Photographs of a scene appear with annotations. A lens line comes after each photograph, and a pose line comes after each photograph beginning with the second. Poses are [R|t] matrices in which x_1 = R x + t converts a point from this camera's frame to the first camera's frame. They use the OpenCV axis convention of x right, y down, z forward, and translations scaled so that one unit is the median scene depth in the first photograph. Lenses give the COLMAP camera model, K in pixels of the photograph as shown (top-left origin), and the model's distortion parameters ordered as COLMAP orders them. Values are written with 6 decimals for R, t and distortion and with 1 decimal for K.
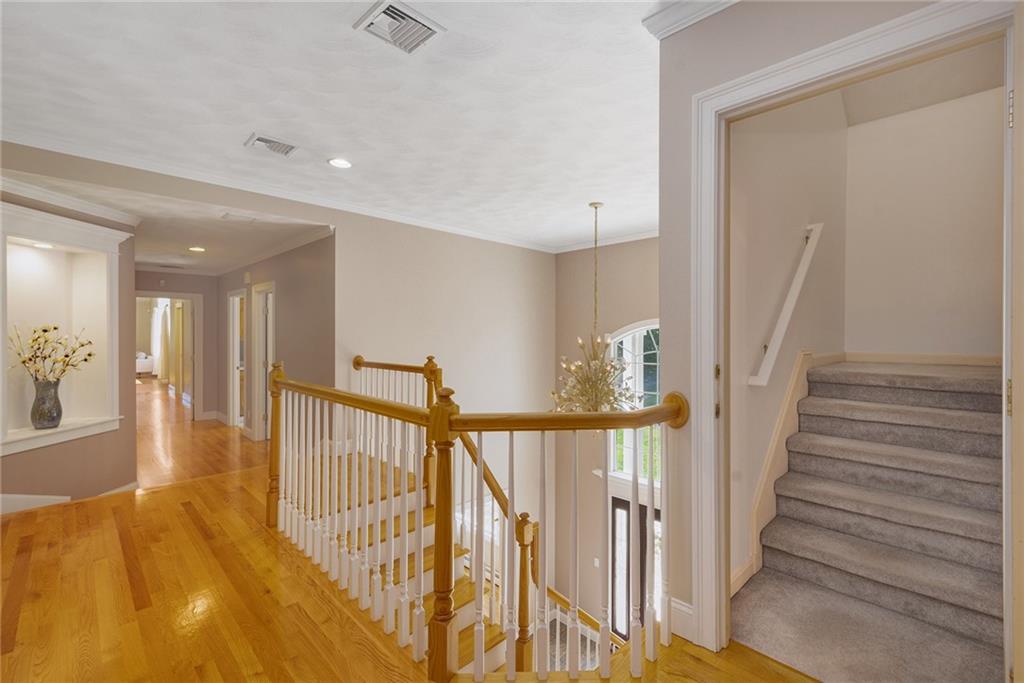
lens RADIAL K [[452.5, 0, 516.0], [0, 452.5, 336.4], [0, 0, 1]] dist [0.001496, 0.000773]
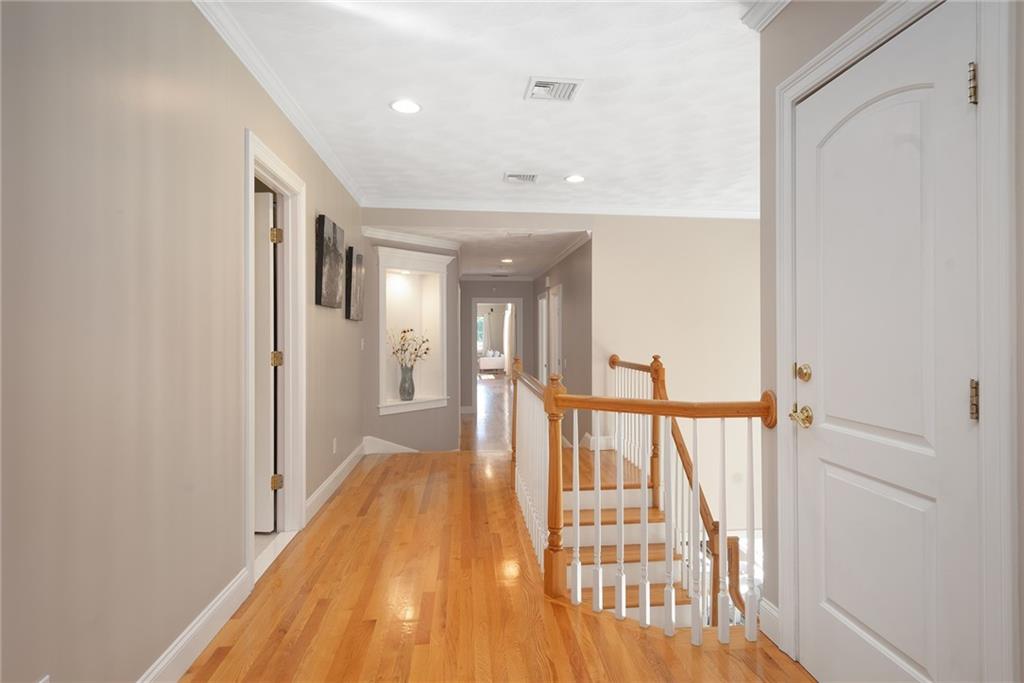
lens RADIAL K [[570.4, 0, 513.1], [0, 570.4, 338.2], [0, 0, 1]] dist [0.004737, 0.000145]
pose [[0.764674, 0.001859, -0.644414, 0.374504], [-0.001334, 0.999998, 0.001302, 0.004912], [0.644415, -0.000136, 0.764676, -0.156151]]
